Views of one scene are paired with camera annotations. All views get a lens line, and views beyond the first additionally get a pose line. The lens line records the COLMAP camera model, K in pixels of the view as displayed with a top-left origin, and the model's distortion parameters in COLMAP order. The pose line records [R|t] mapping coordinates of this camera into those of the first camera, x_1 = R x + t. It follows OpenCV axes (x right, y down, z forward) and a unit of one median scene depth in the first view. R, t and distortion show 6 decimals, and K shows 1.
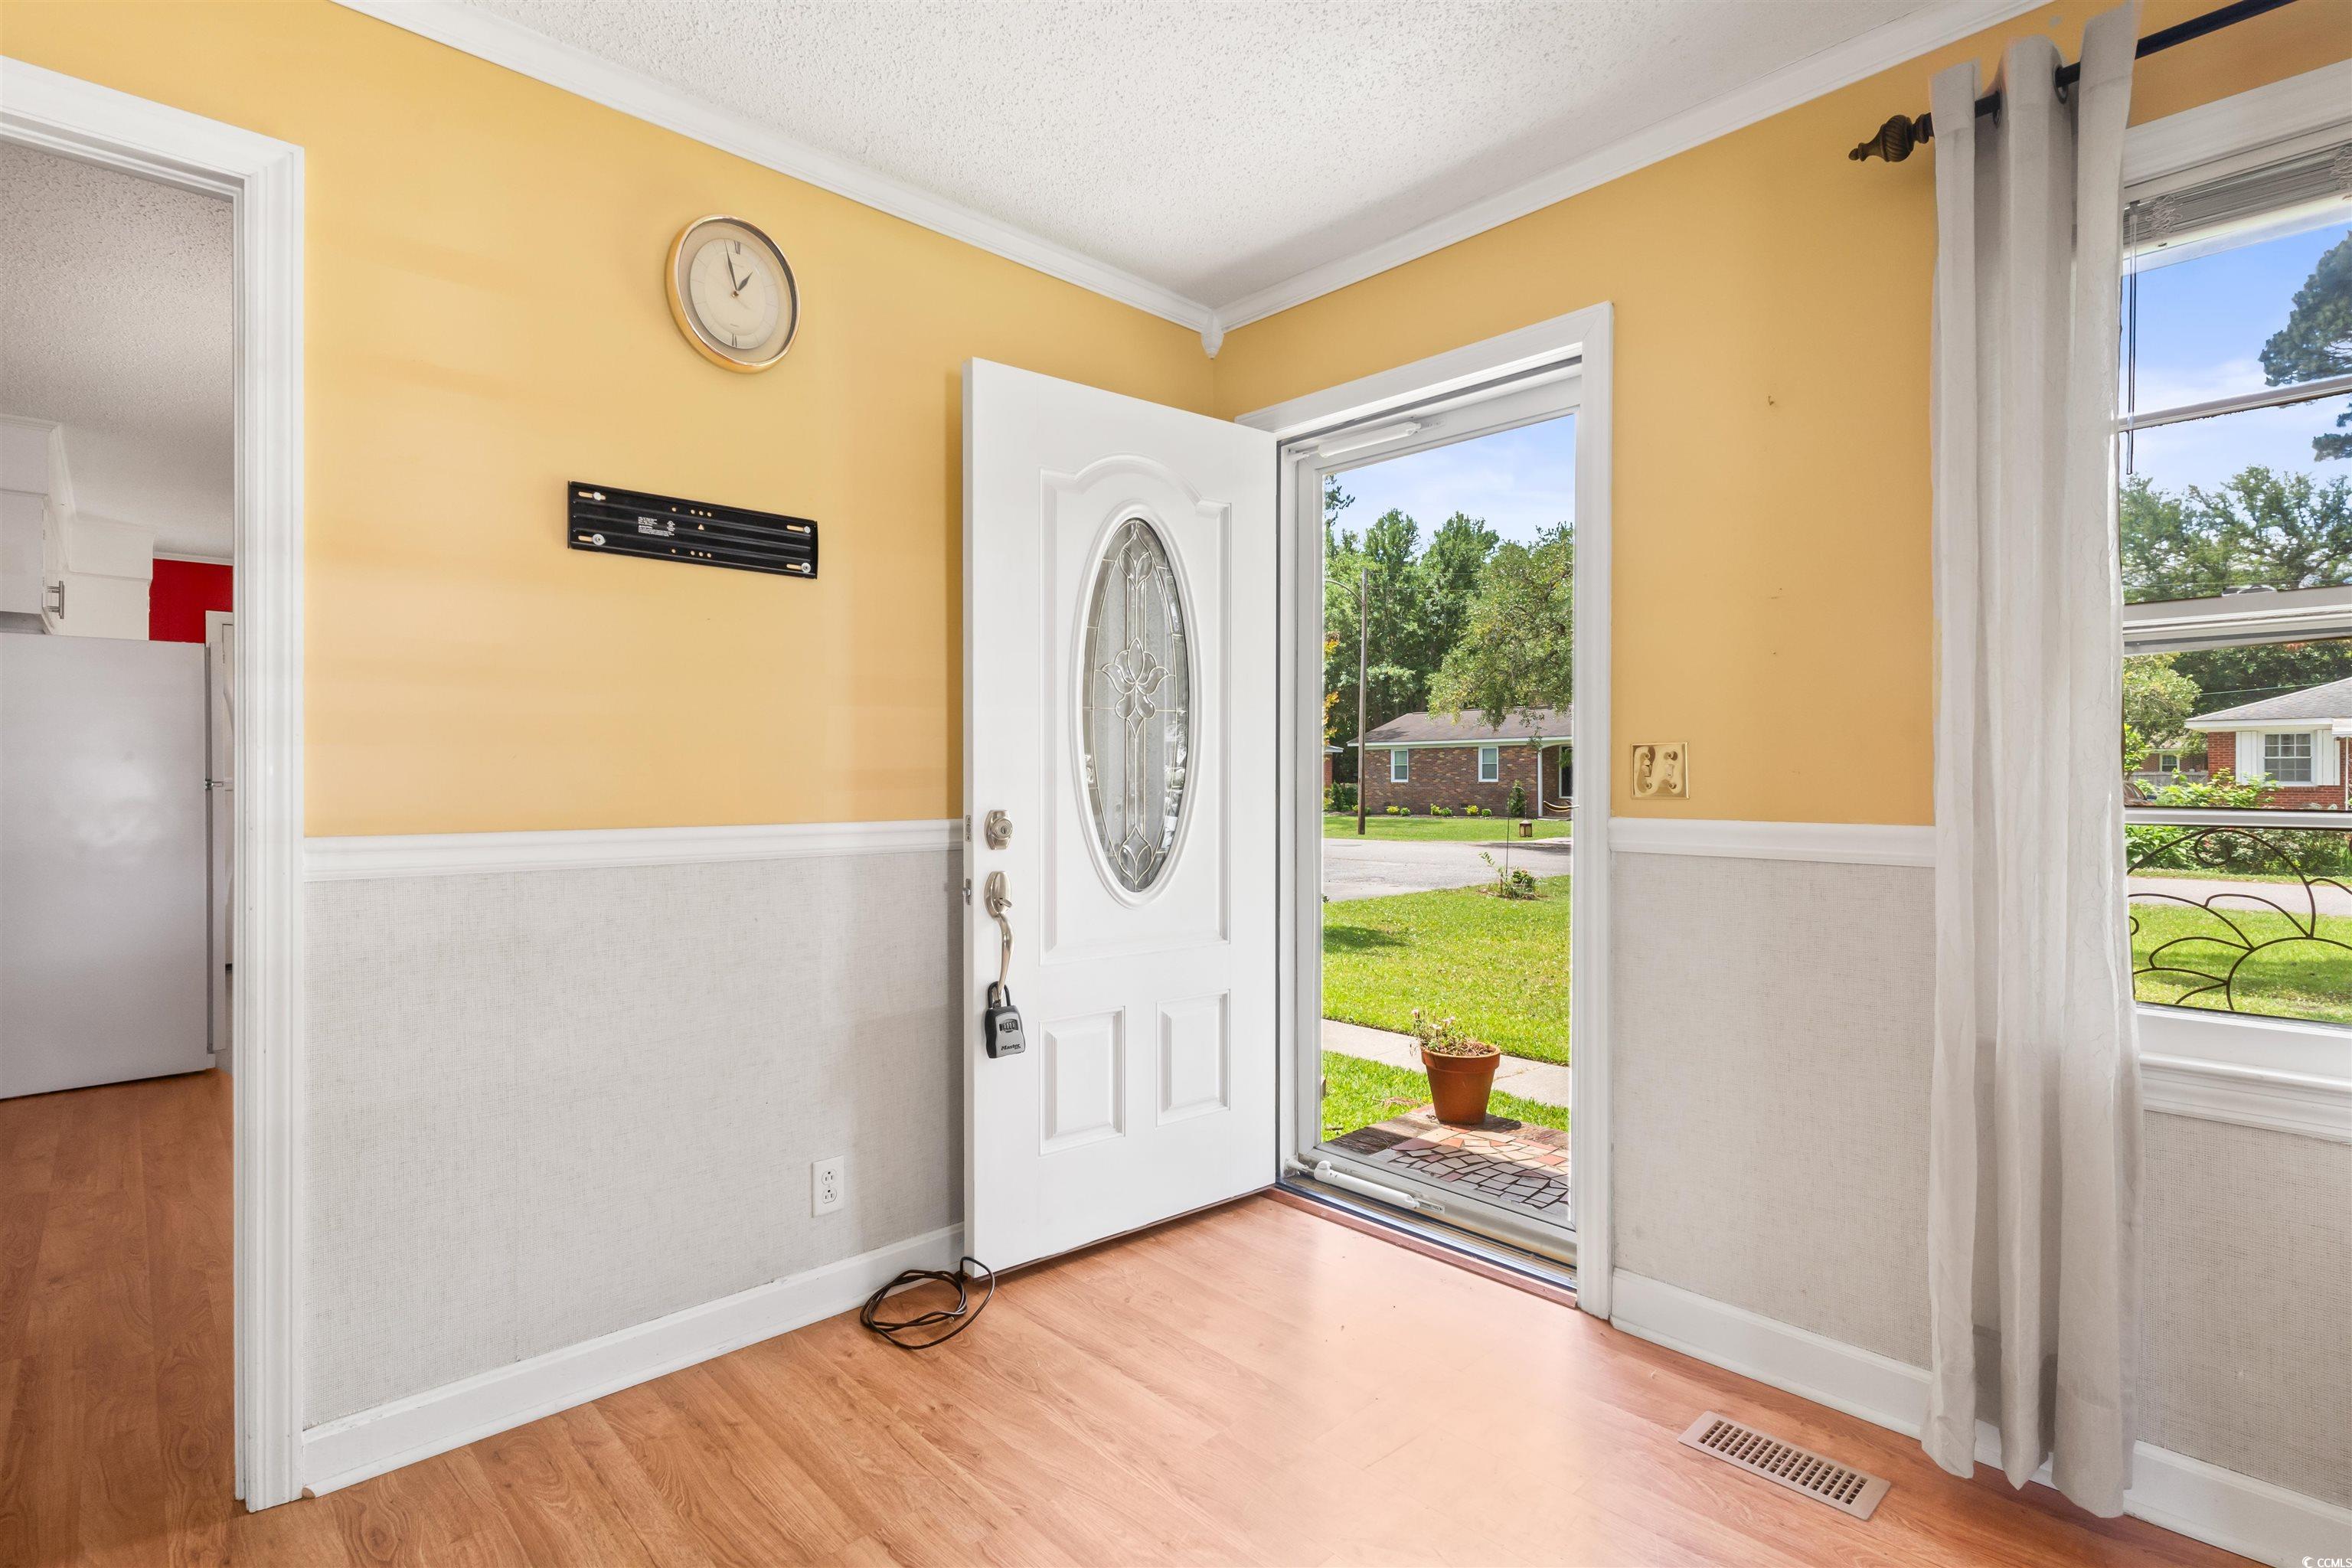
lens RADIAL K [[1139.6, 0, 1180.7], [0, 1139.6, 775.2], [0, 0, 1]] dist [0.016333, -0.001598]
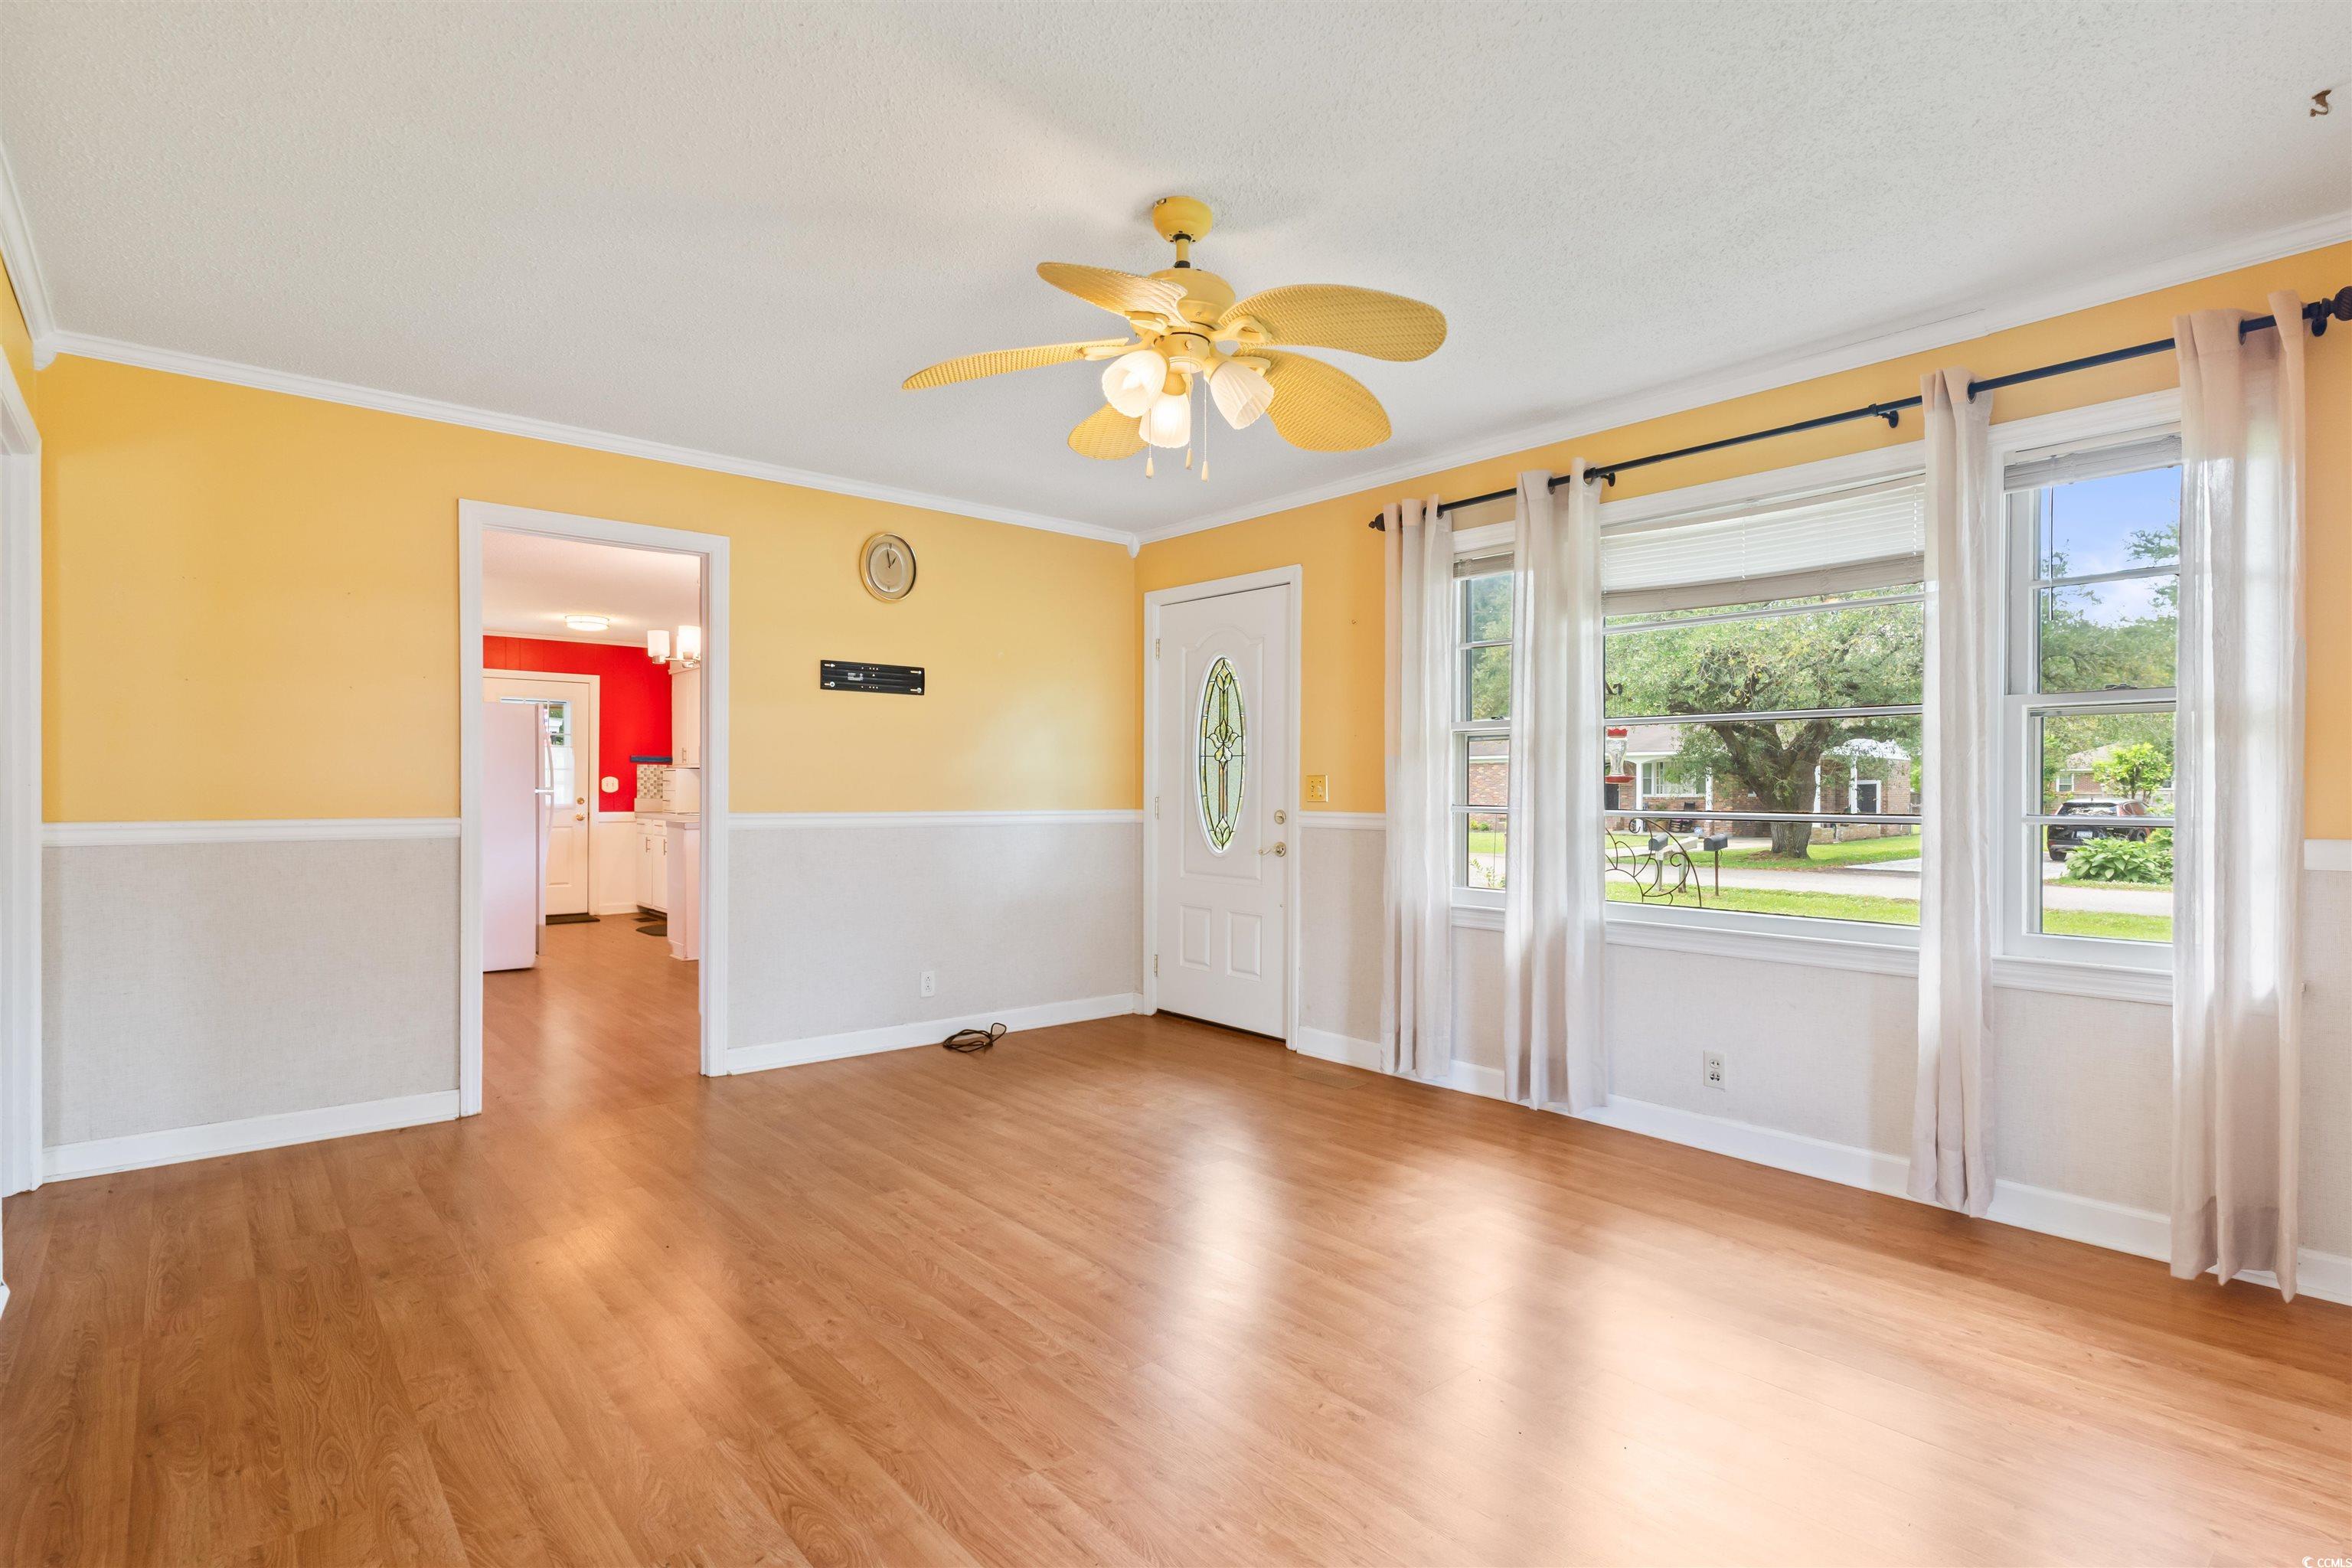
lens RADIAL K [[1139.6, 0, 1168.1], [0, 1139.6, 797.8], [0, 0, 1]] dist [0.016333, -0.001598]
pose [[0.997758, 0.006167, -0.066634, 0.300605], [-0.005641, 0.999951, 0.008090, -0.002332], [0.066680, -0.007696, 0.997745, -1.182953]]
